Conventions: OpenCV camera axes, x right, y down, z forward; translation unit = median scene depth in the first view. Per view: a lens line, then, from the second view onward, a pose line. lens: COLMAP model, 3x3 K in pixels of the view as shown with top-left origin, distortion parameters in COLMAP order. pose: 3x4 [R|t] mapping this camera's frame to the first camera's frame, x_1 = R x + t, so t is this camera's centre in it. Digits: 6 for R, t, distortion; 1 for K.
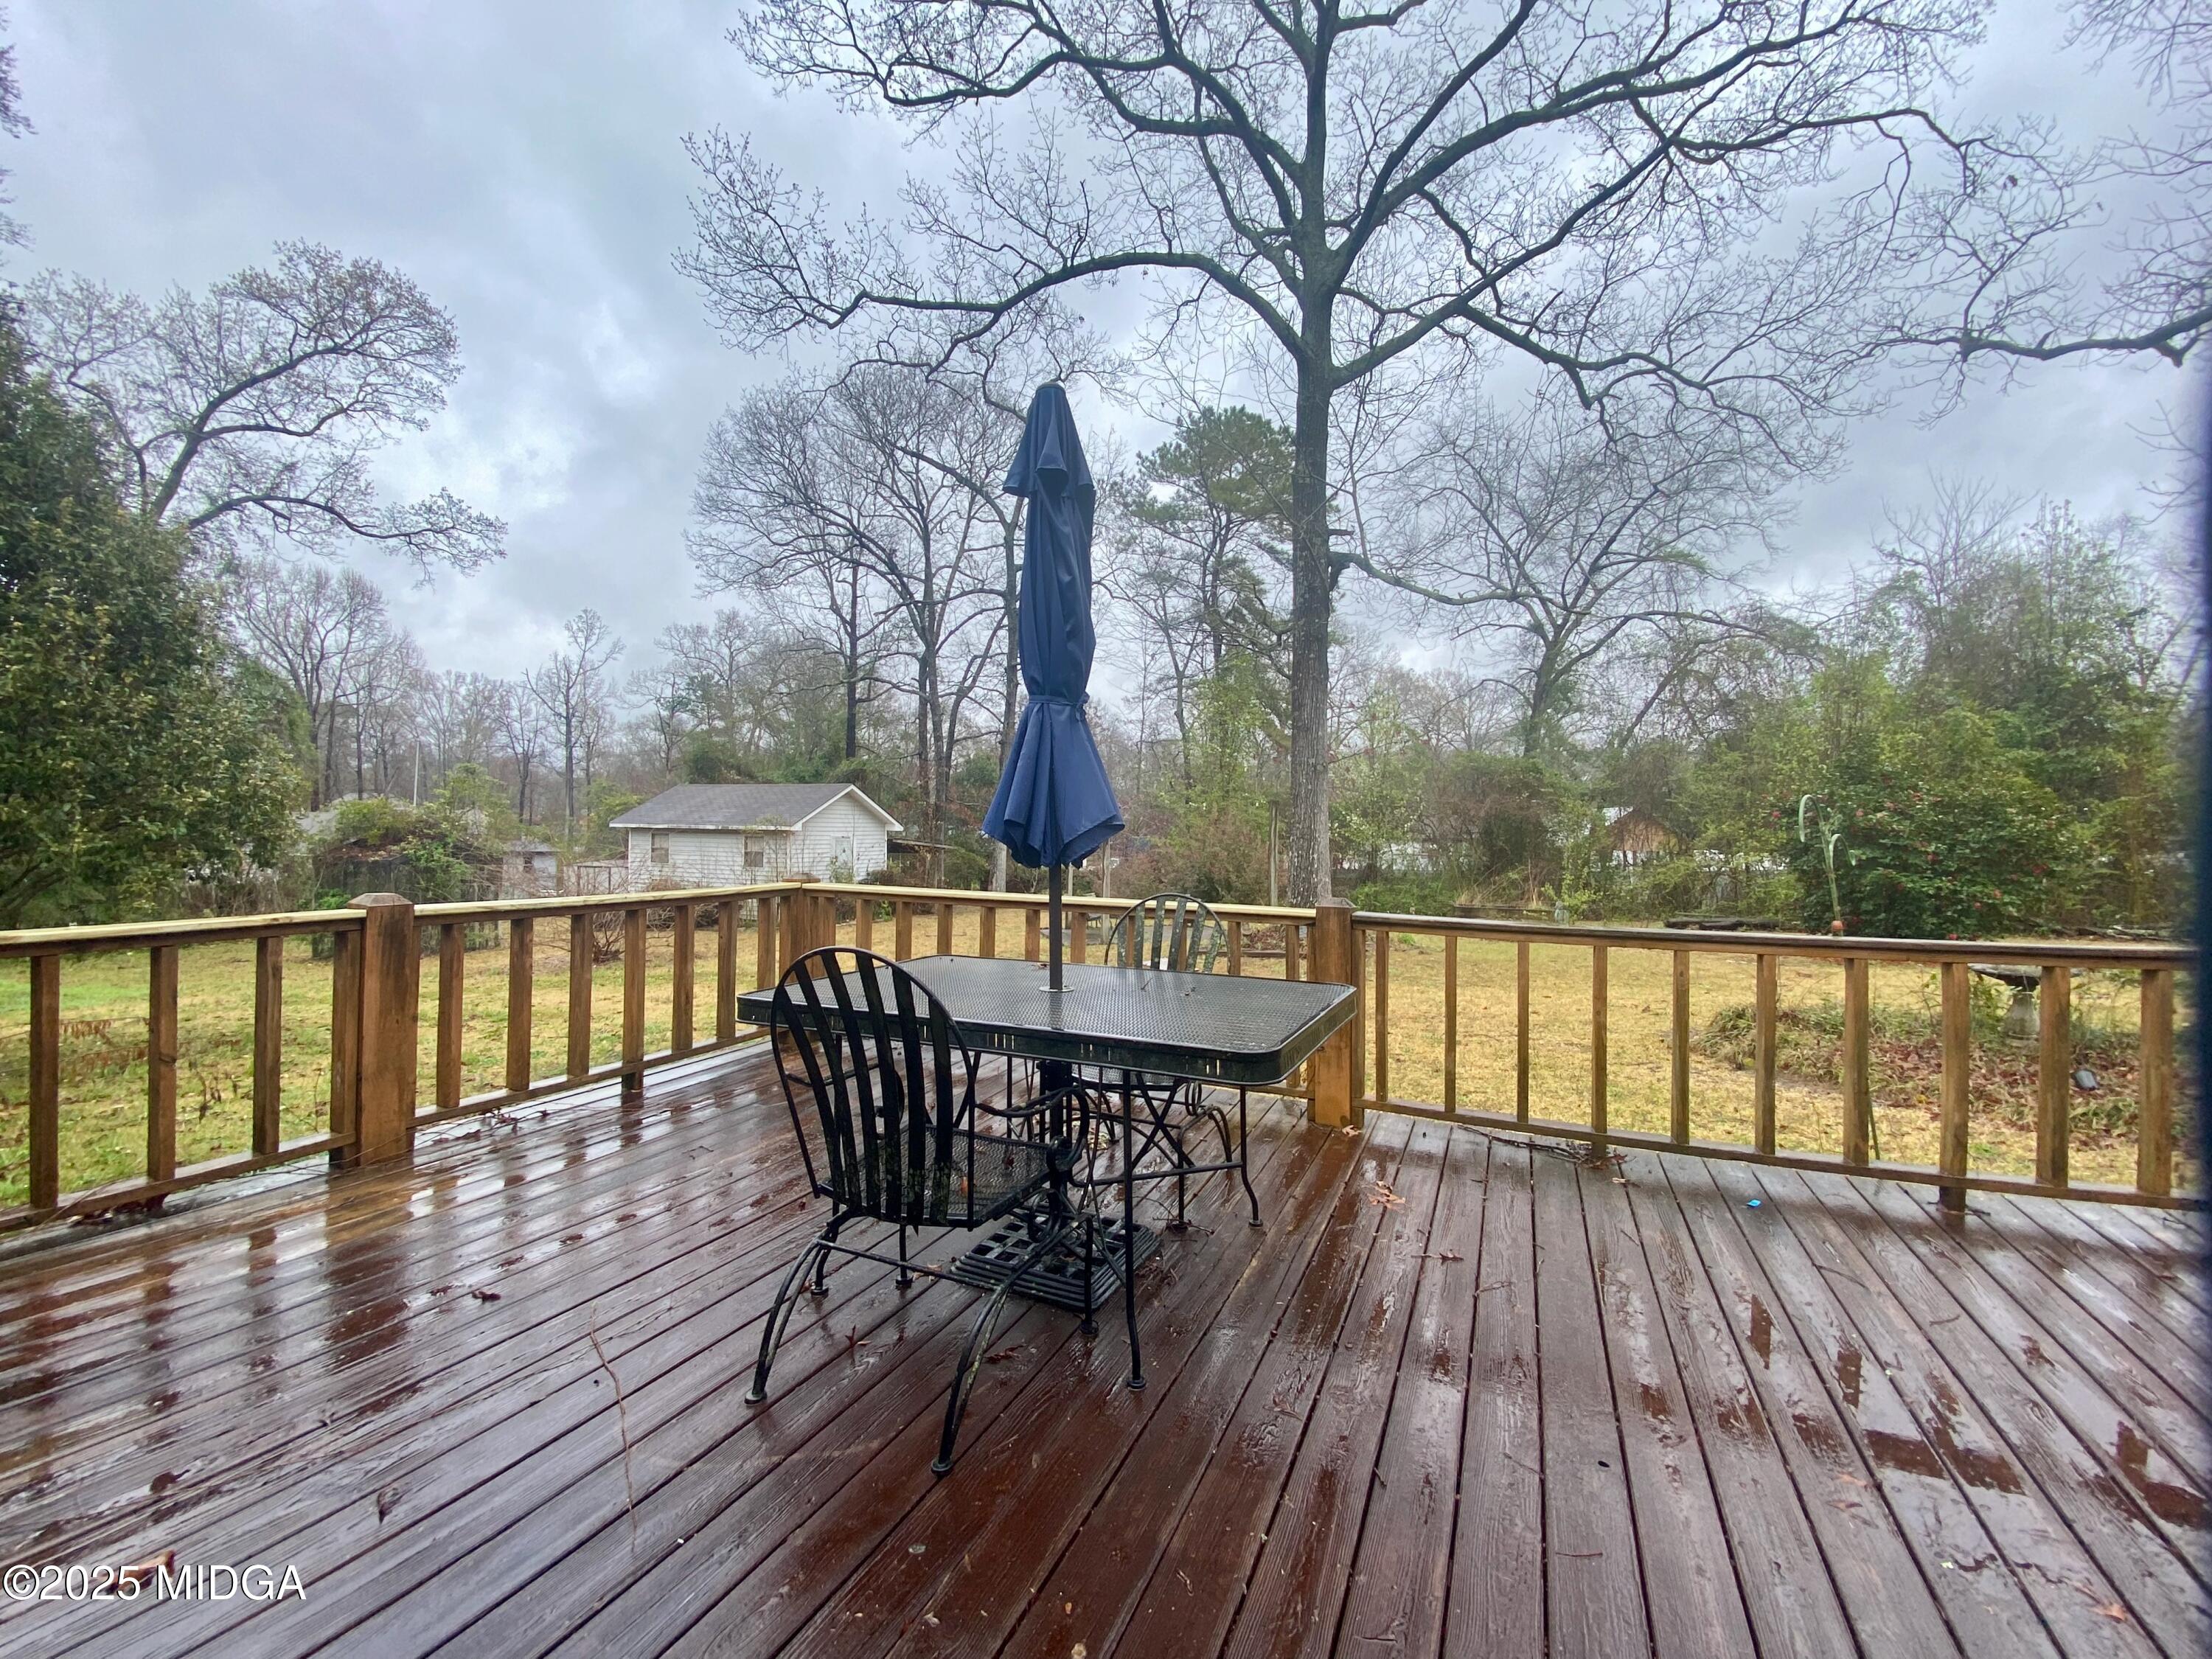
lens RADIAL K [[896.4, 0, 1102.5], [0, 896.4, 832.6], [0, 0, 1]] dist [-0.023460, -0.000643]
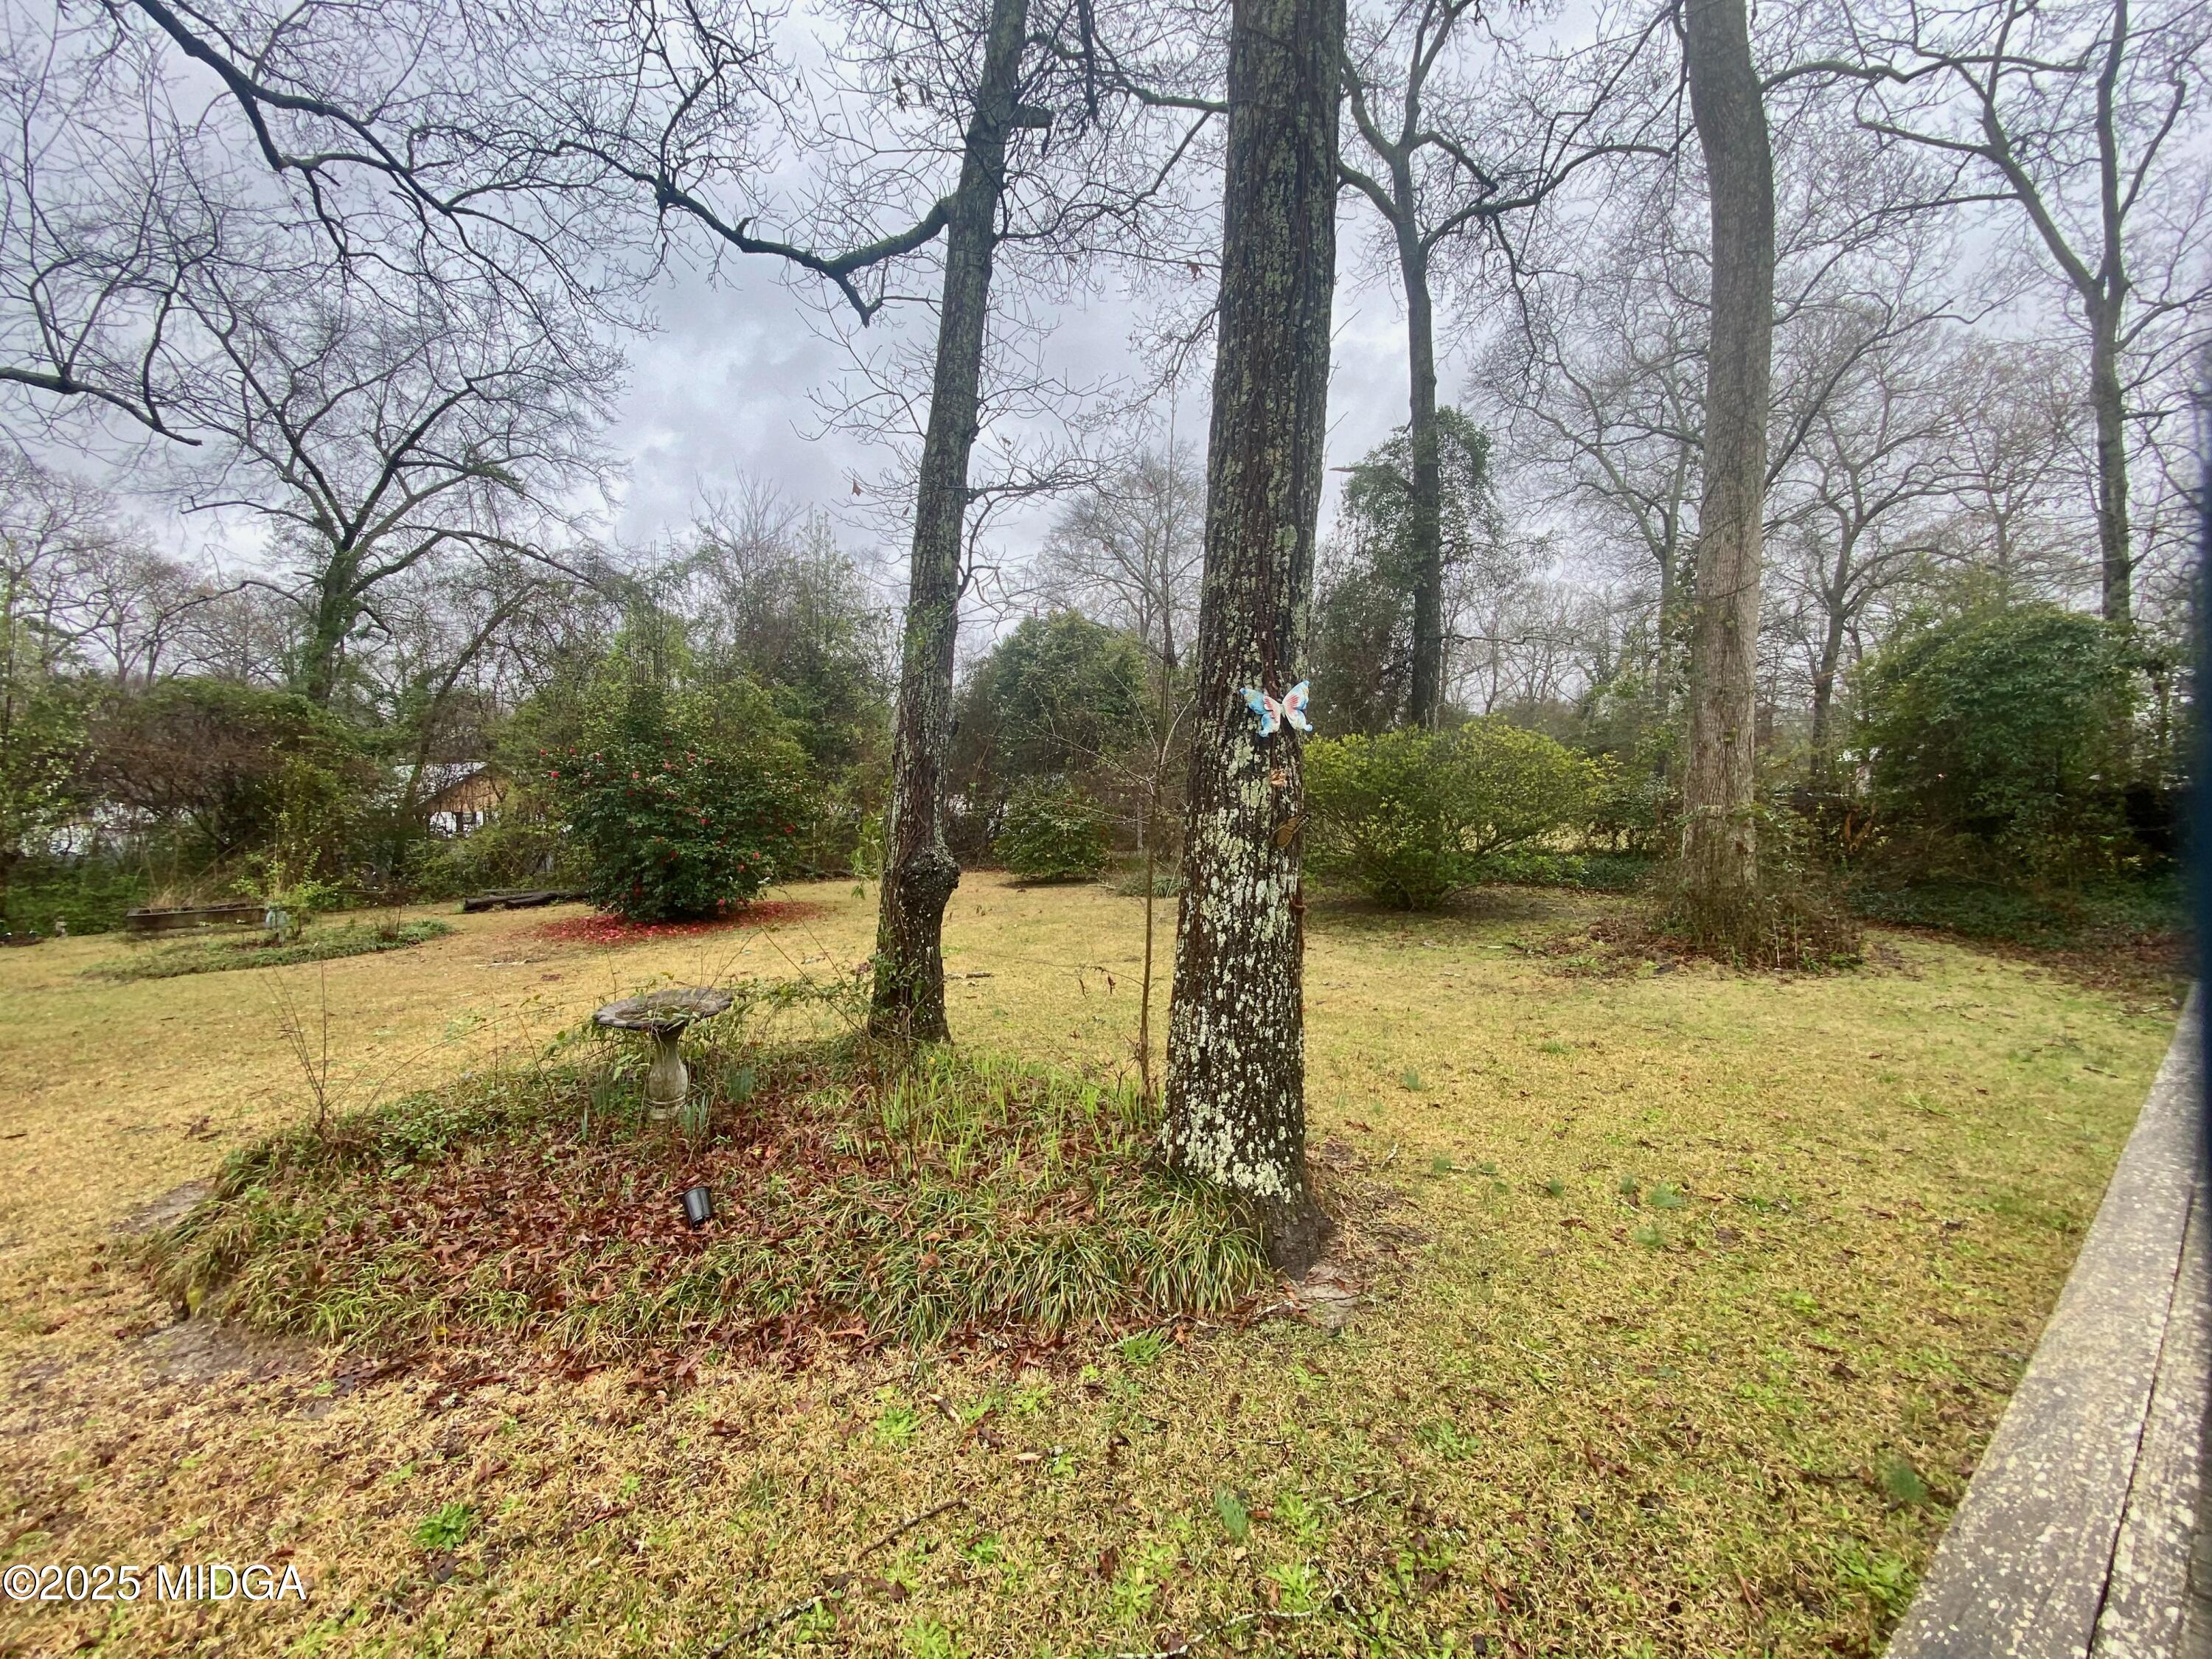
lens RADIAL K [[896.4, 0, 1106.4], [0, 896.4, 825.3], [0, 0, 1]] dist [-0.023460, -0.000643]
pose [[0.434375, -0.045398, 0.899587, 0.111500], [0.002539, 0.998787, 0.049178, -0.006934], [-0.900729, -0.019078, 0.433963, 0.074454]]
